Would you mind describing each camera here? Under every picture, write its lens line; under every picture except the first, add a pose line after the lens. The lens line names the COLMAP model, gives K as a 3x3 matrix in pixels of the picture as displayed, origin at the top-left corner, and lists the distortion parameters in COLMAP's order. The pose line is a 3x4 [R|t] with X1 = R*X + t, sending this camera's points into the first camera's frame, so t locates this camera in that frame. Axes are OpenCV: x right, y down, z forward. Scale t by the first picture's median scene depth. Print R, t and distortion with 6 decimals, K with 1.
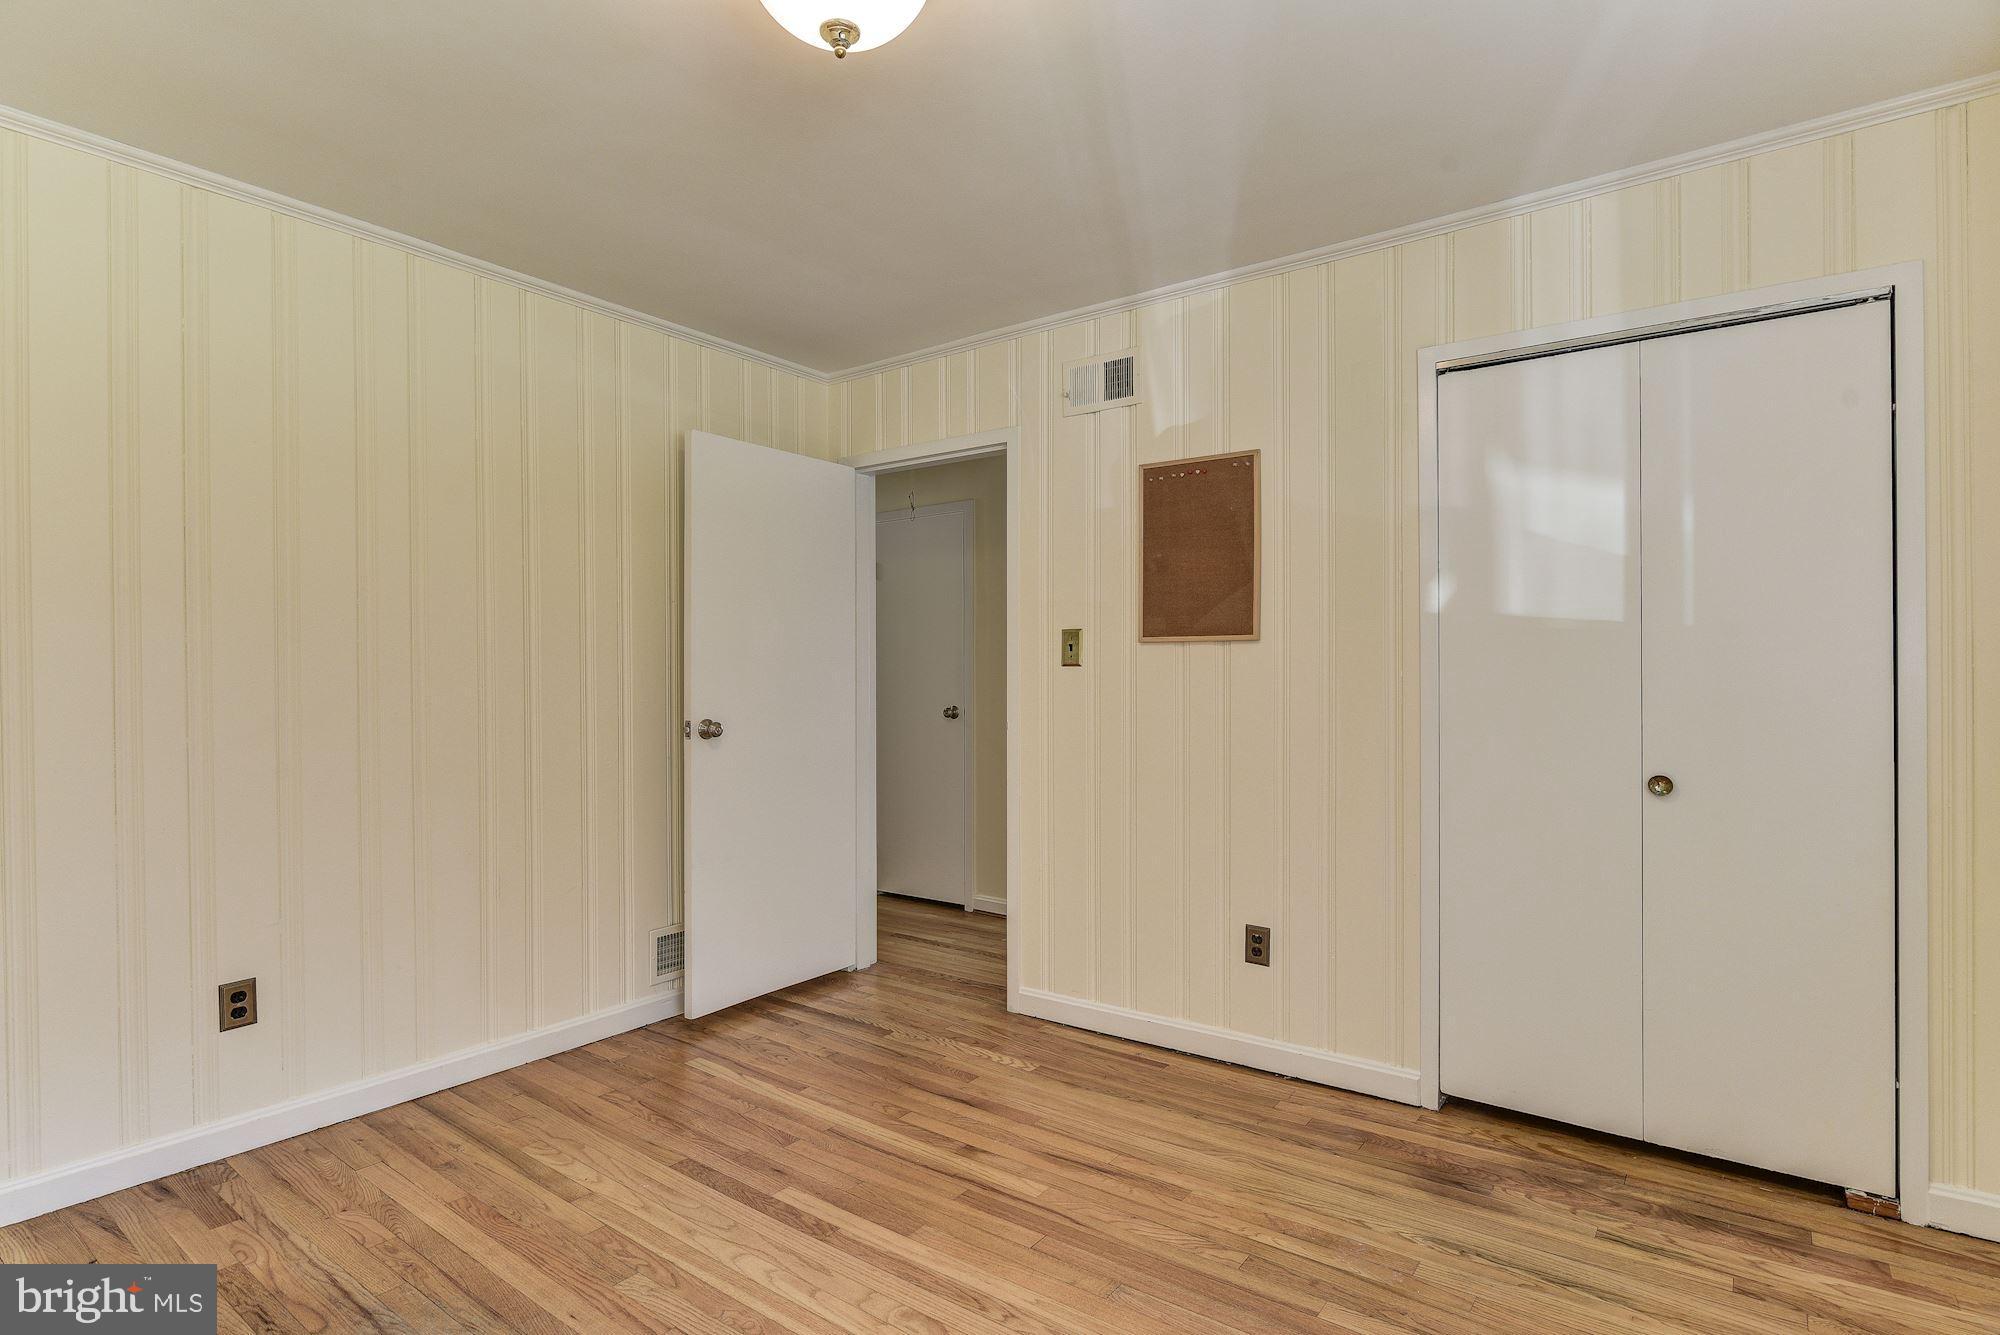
lens RADIAL K [[992.8, 0, 1015.6], [0, 992.8, 667.8], [0, 0, 1]] dist [-0.004456, -0.001998]
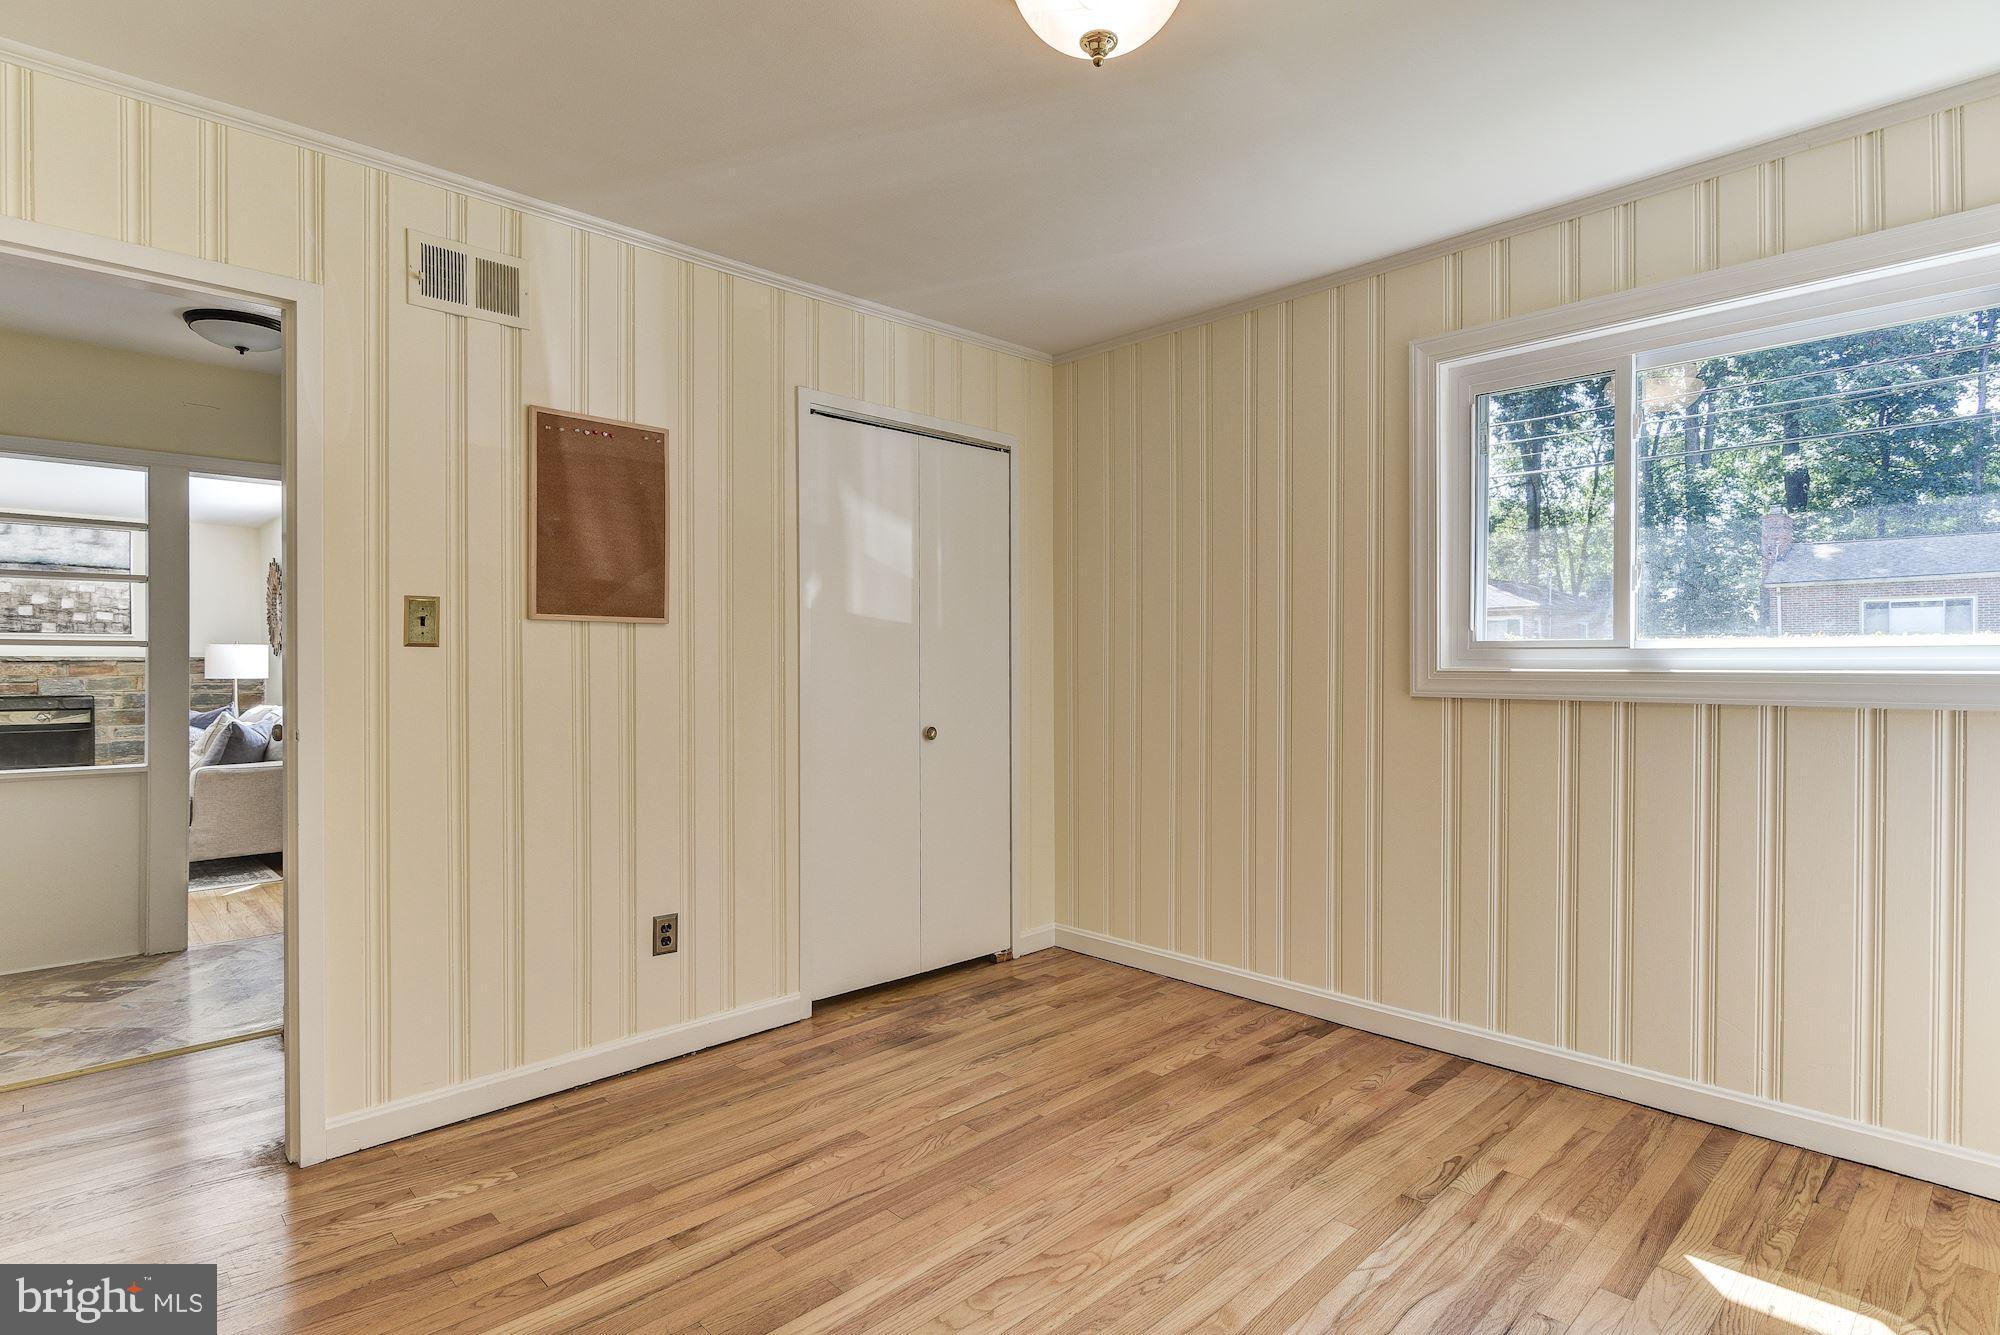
lens RADIAL K [[992.8, 0, 1004.3], [0, 992.8, 671.8], [0, 0, 1]] dist [-0.004456, -0.001998]
pose [[0.184718, -0.004278, 0.982782, -0.770233], [-0.001216, 0.999989, 0.004582, 0.017345], [-0.982791, -0.002041, 0.184711, 0.573369]]
